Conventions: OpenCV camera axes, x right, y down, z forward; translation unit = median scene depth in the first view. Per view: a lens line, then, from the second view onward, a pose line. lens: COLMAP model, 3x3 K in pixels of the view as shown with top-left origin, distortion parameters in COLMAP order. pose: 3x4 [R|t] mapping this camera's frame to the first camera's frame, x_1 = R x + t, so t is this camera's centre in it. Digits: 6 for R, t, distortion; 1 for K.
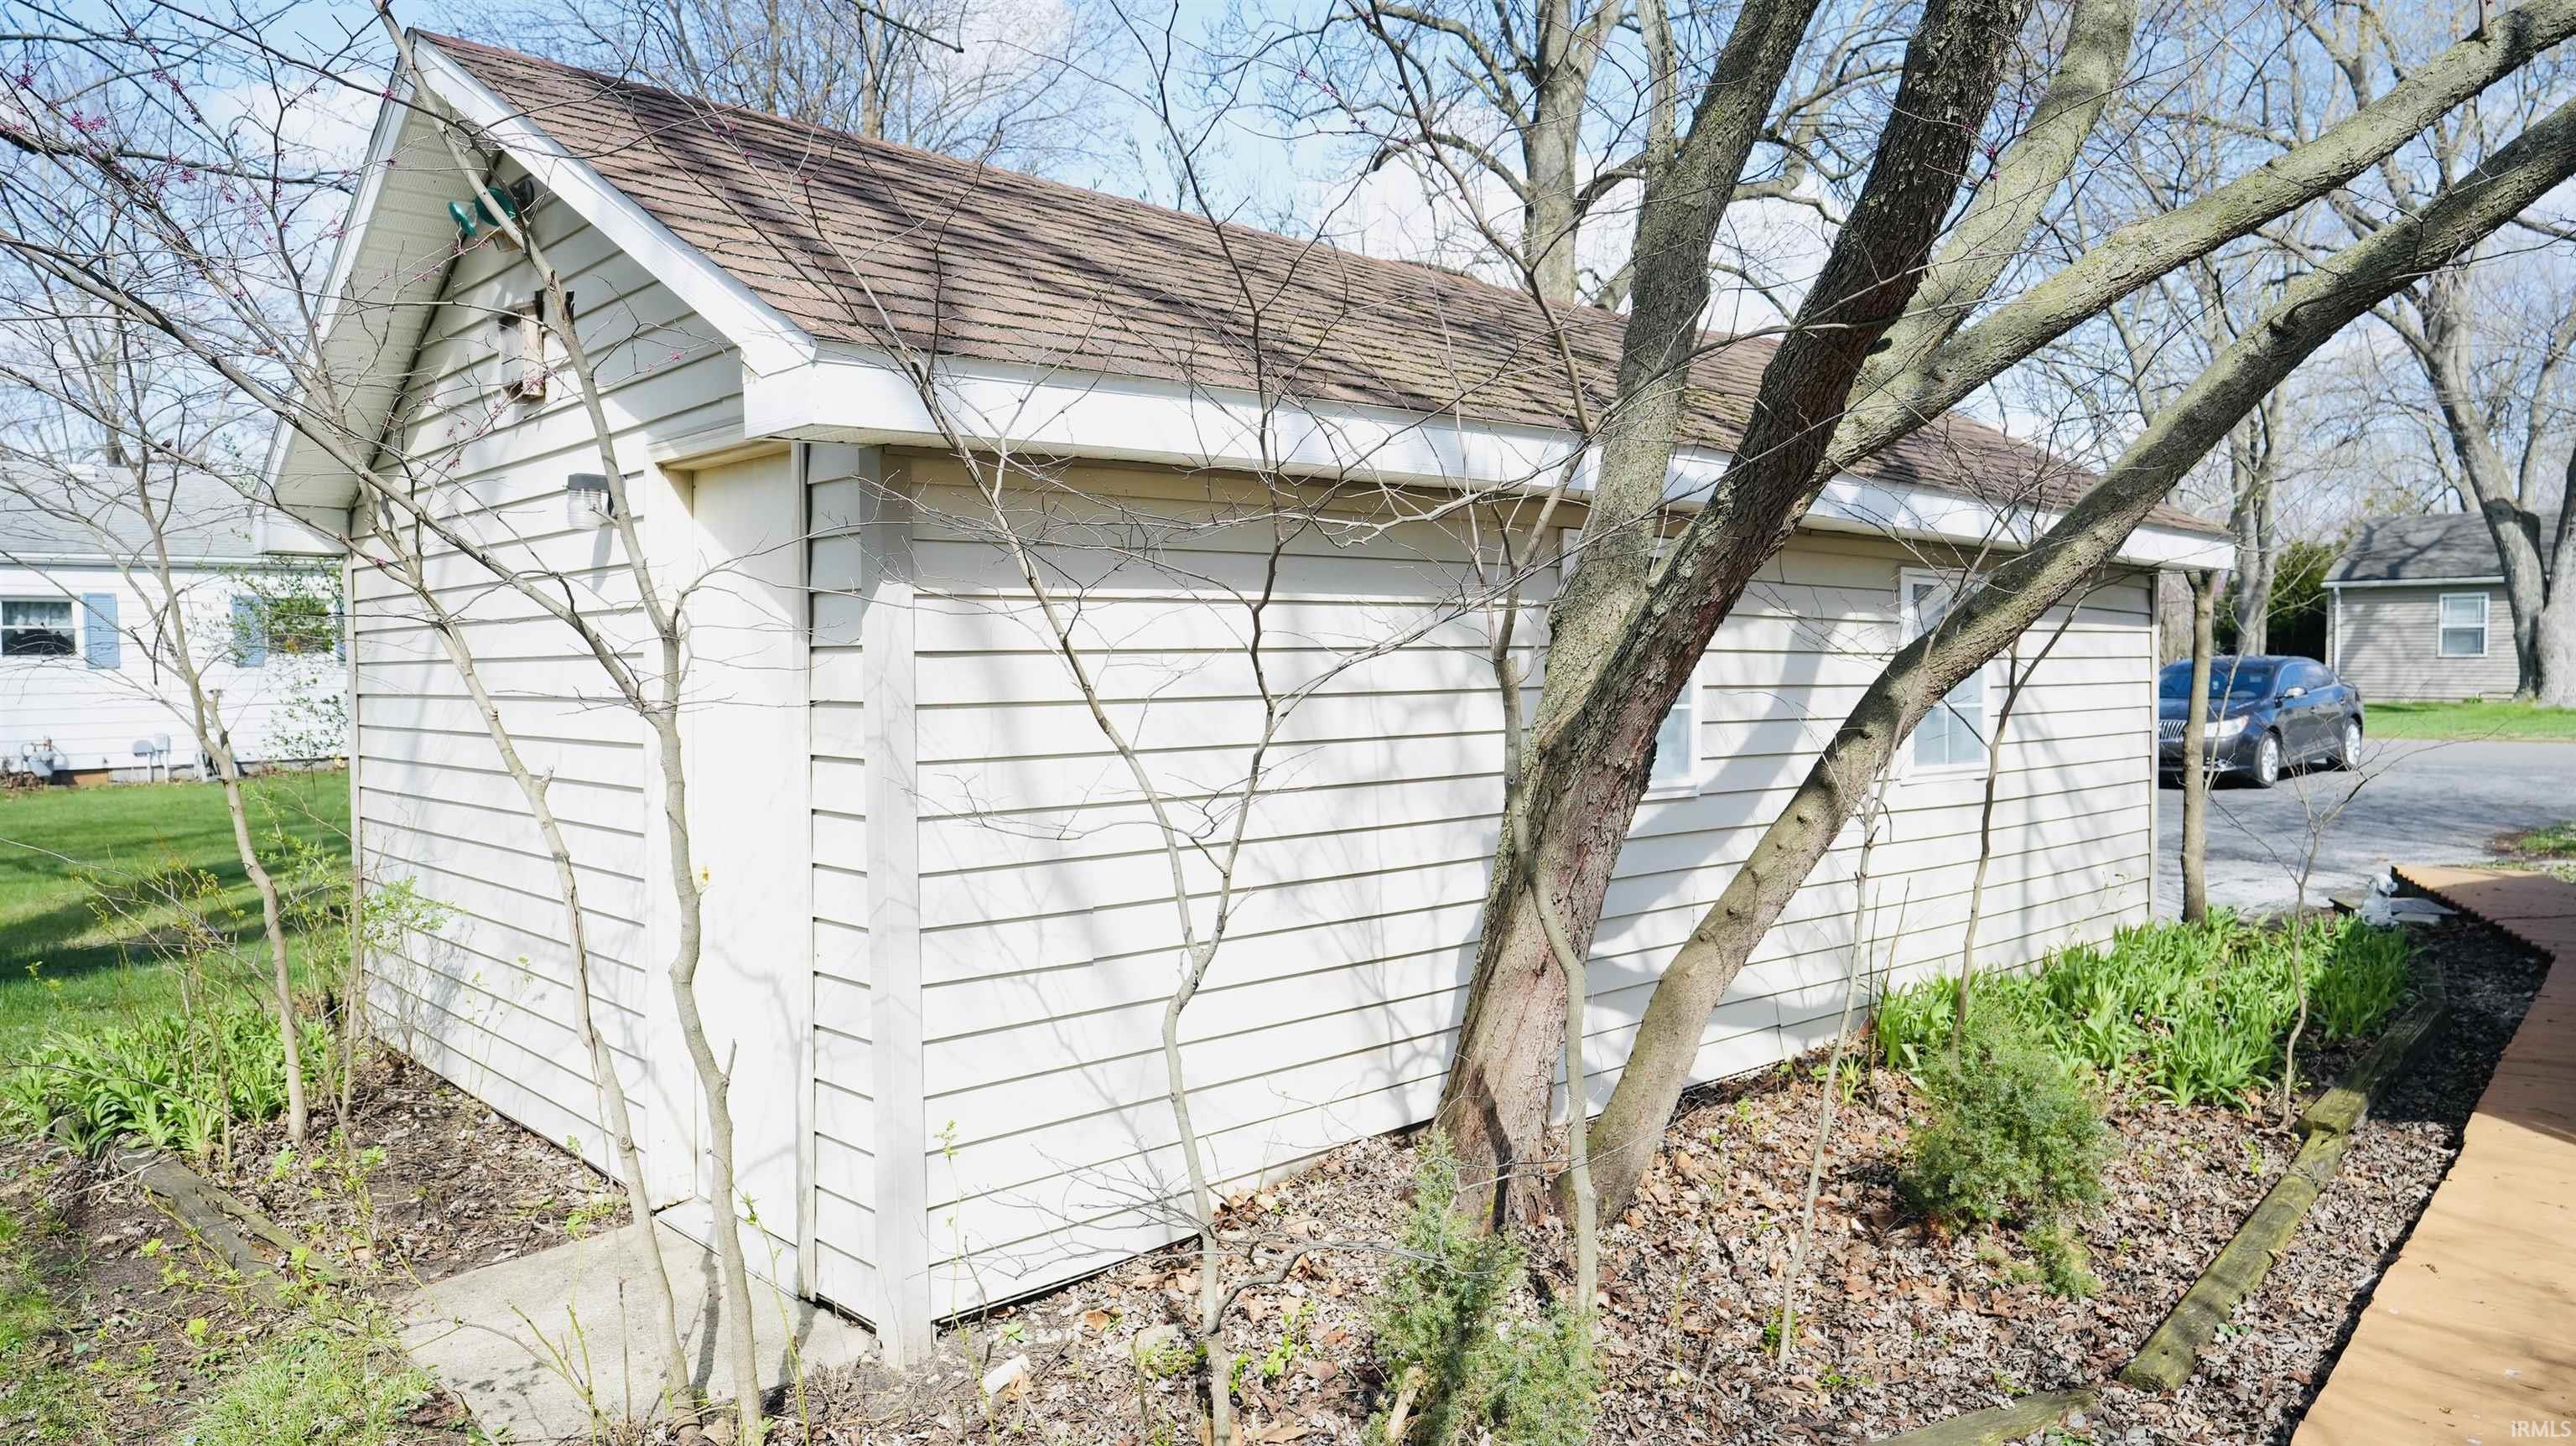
lens RADIAL K [[1655.1, 0, 1288.0], [0, 1655.1, 723.0], [0, 0, 1]] dist [0.000730, 0.000009]
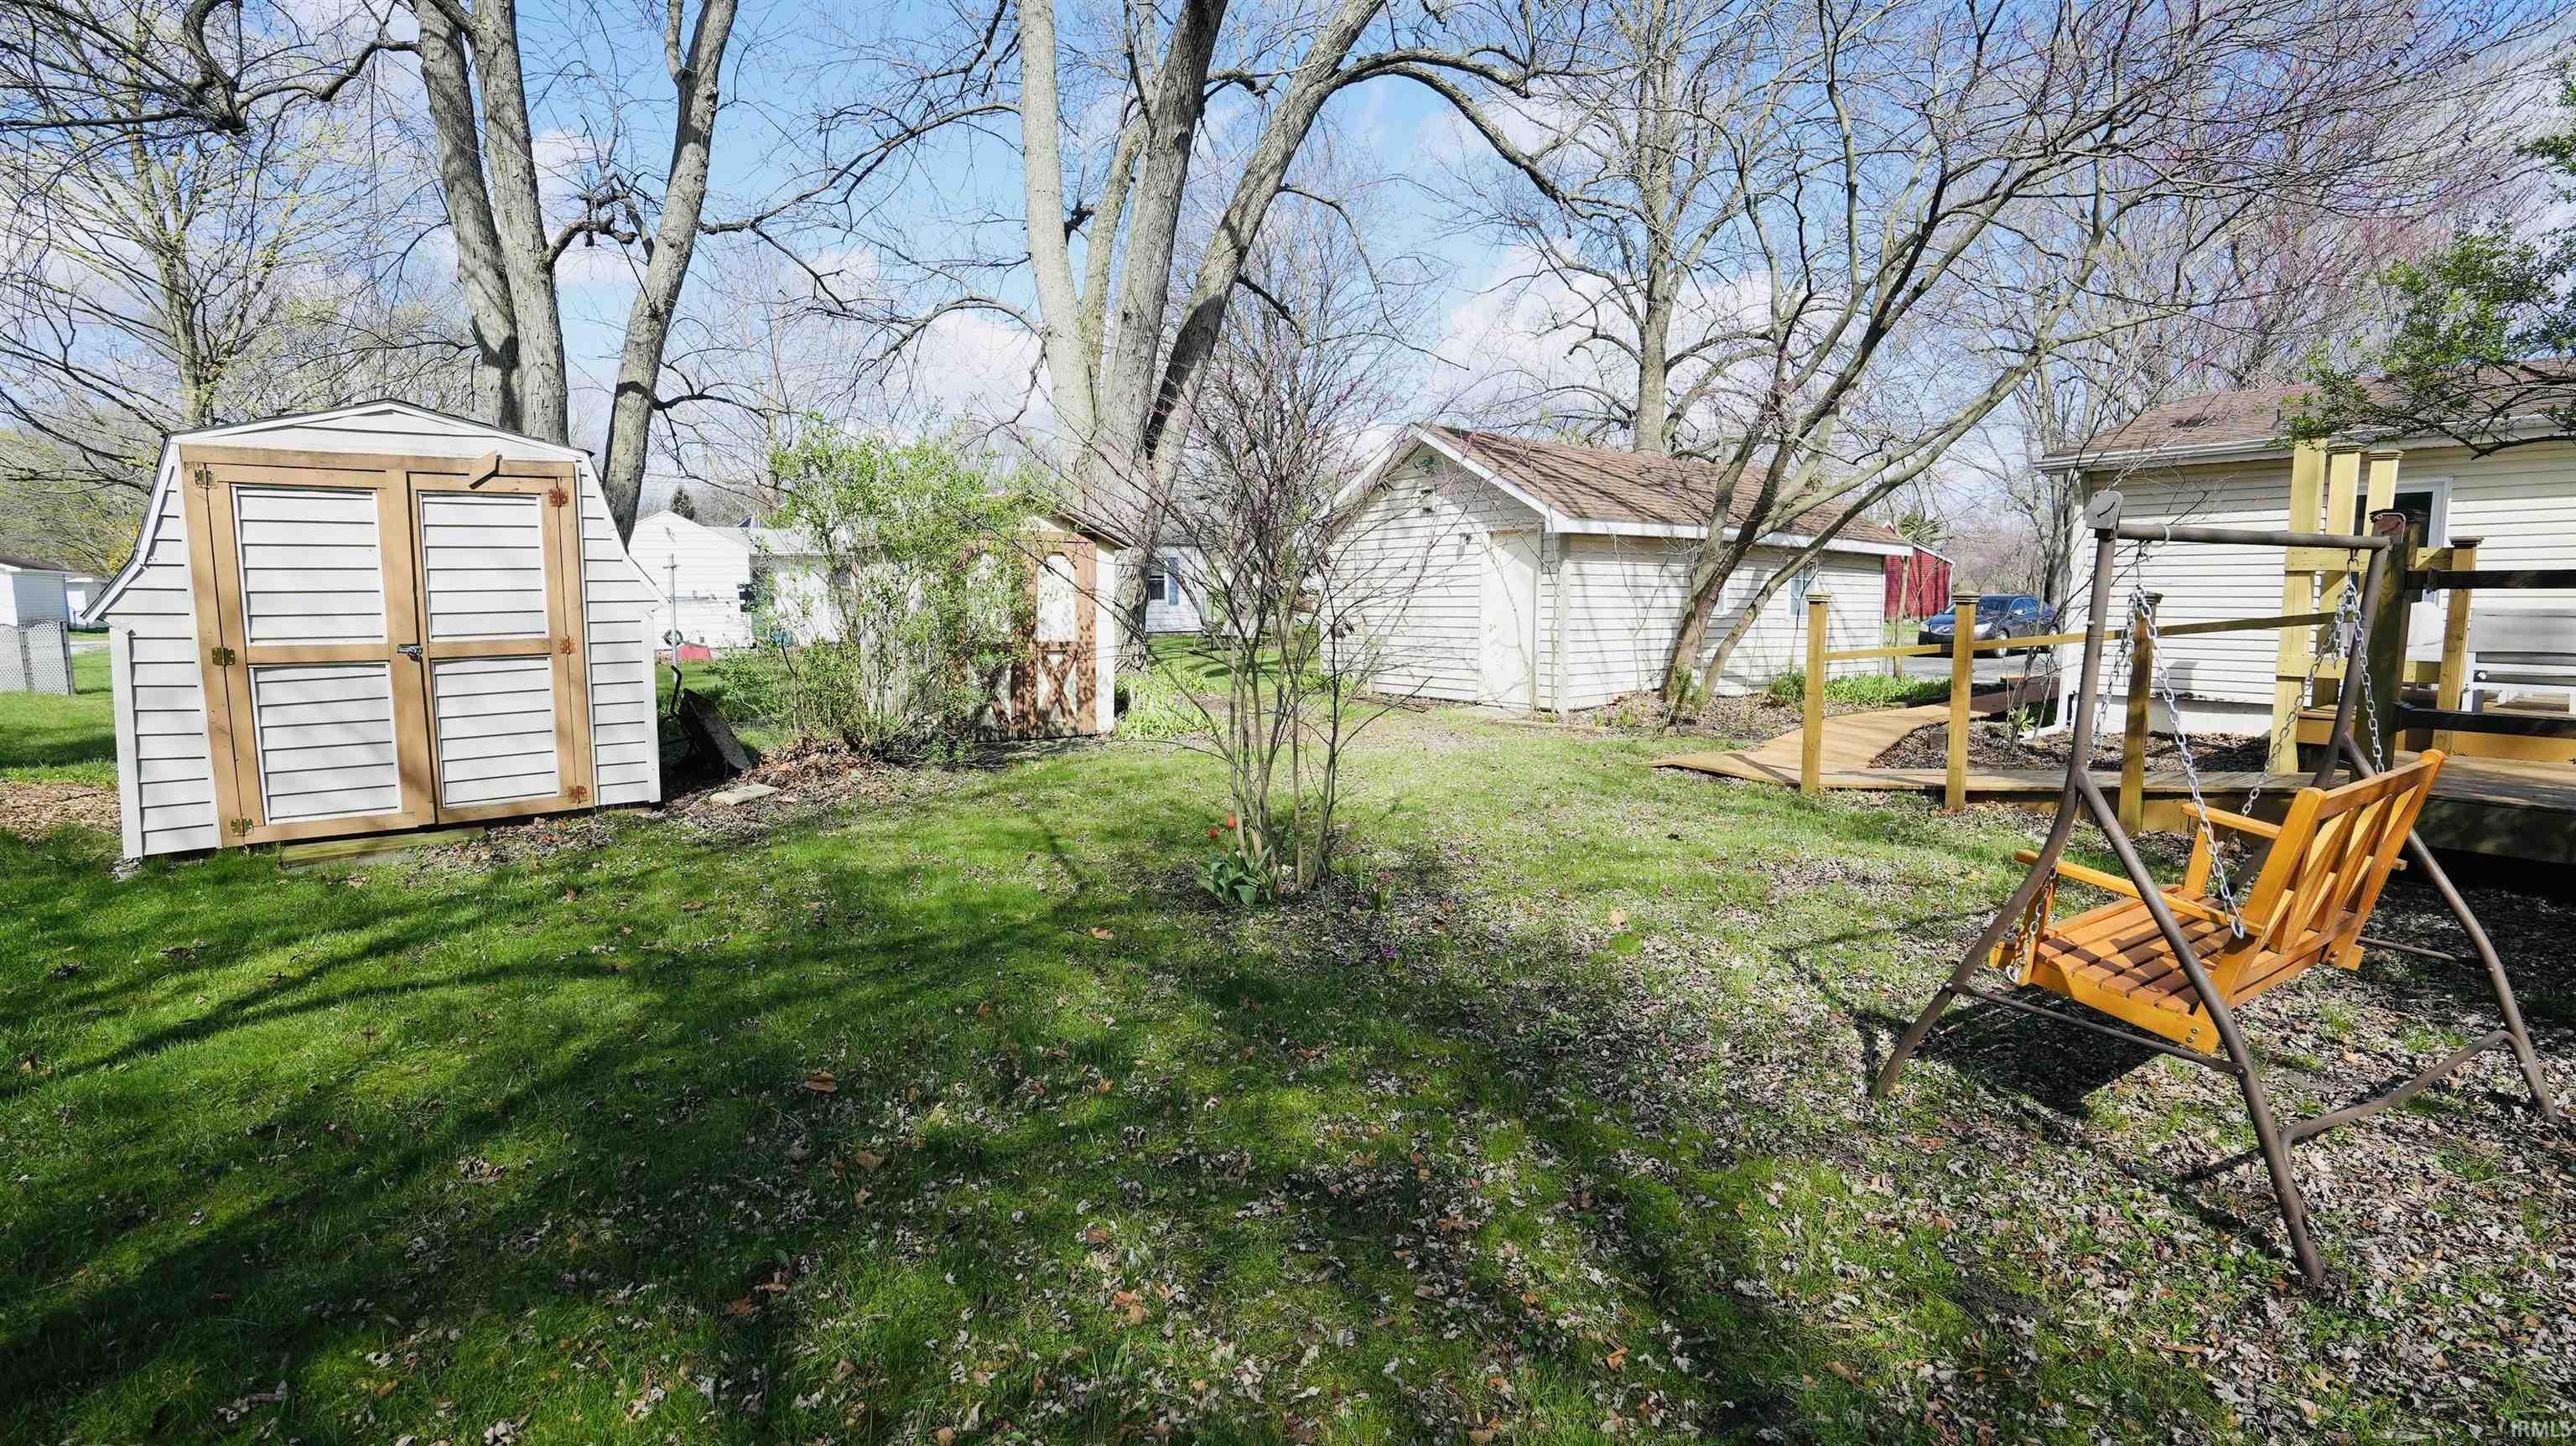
lens RADIAL K [[1169.5, 0, 1288.0], [0, 1169.5, 723.0], [0, 0, 1]] dist [-0.061662, -0.000054]
pose [[0.994305, 0.022532, -0.104162, -0.602822], [-0.014995, 0.997249, 0.072591, 0.142689], [0.105511, -0.070616, 0.991908, -2.277696]]
